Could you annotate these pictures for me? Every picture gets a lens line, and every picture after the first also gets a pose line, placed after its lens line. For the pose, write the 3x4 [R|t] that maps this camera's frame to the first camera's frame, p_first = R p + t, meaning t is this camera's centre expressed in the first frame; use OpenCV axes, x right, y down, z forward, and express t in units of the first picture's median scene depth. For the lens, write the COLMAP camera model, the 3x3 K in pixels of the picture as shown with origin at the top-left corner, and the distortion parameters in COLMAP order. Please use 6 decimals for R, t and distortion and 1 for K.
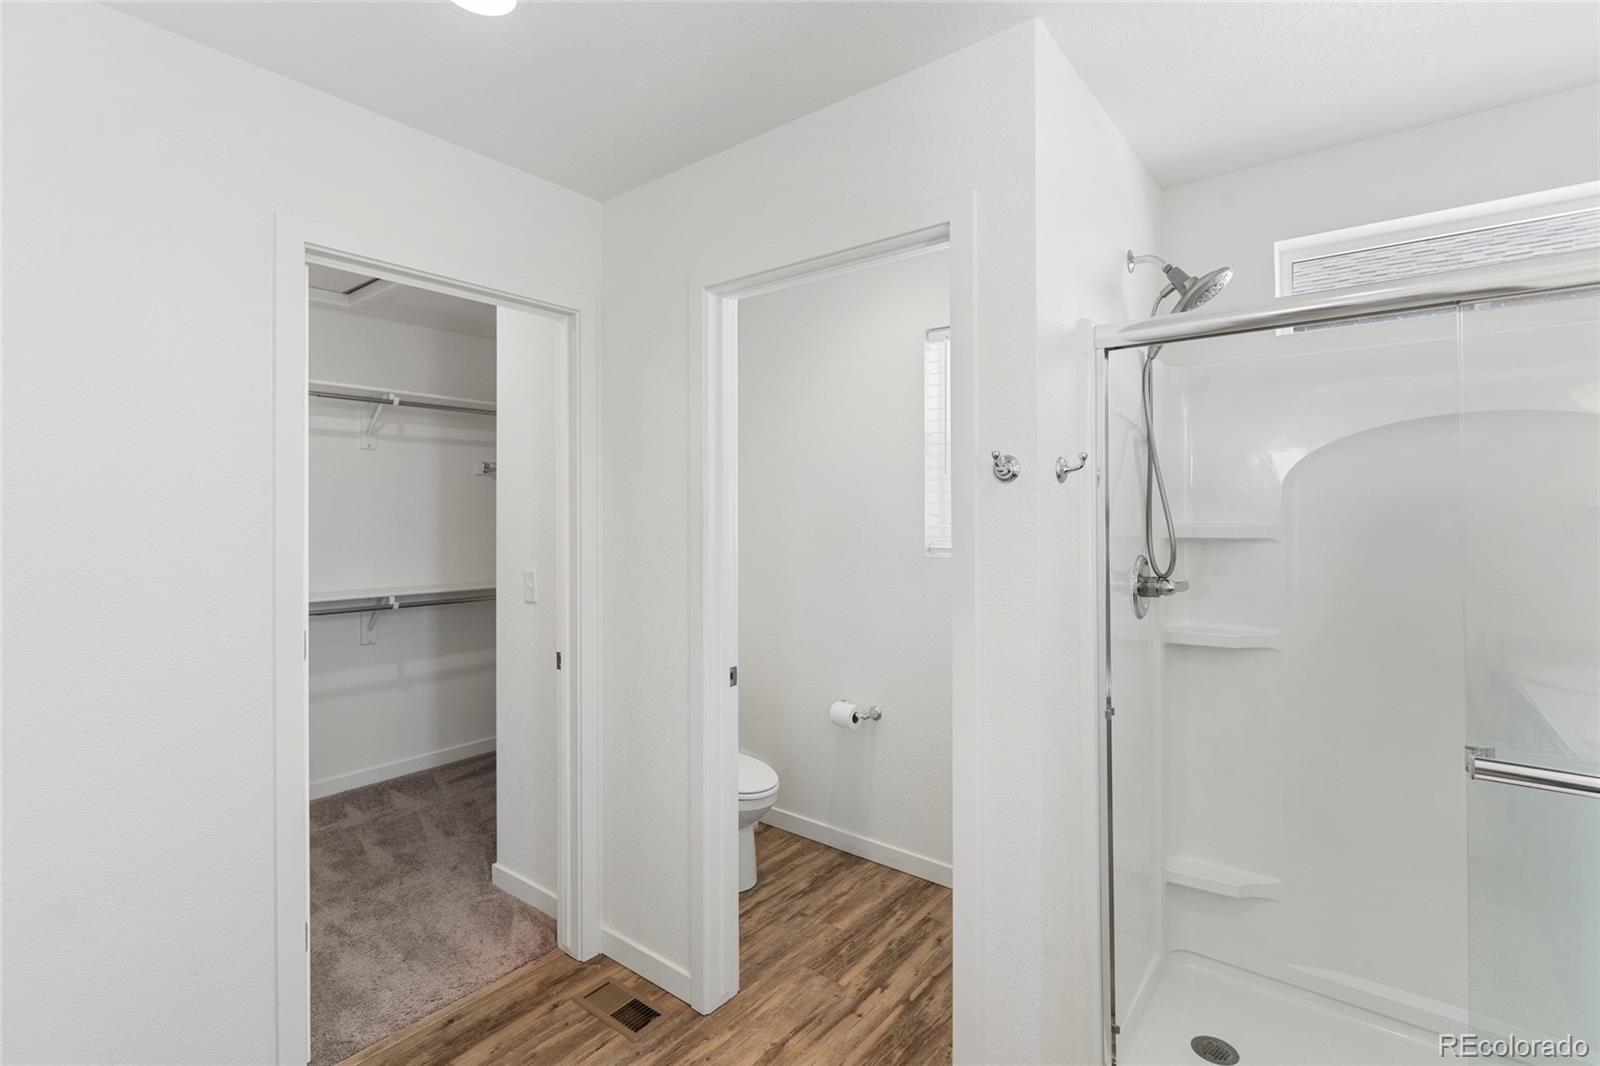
lens RADIAL K [[736.5, 0, 798.7], [0, 736.5, 517.5], [0, 0, 1]] dist [0.005552, -0.000060]
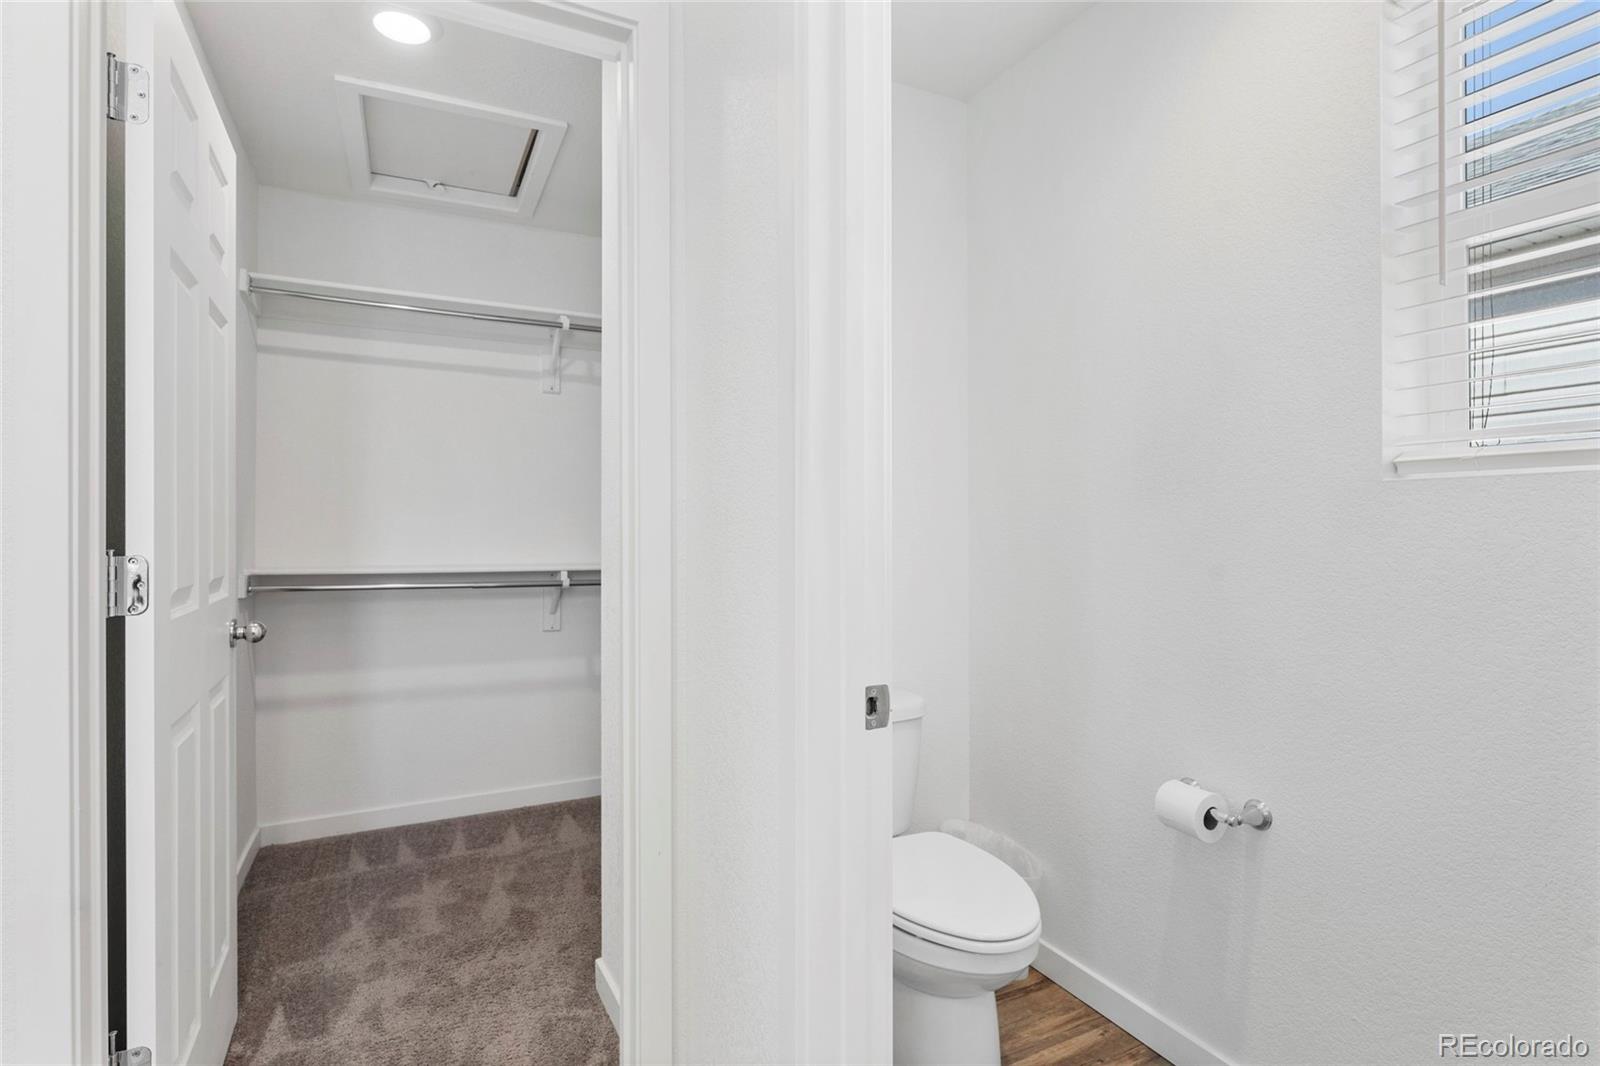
lens RADIAL K [[805.7, 0, 798.6], [0, 805.7, 529.6], [0, 0, 1]] dist [0.001571, 0.000417]
pose [[0.907098, -0.000518, -0.420919, 0.051989], [-0.001012, 0.999994, -0.003411, 0.077220], [0.420918, 0.003520, 0.907092, 0.378996]]
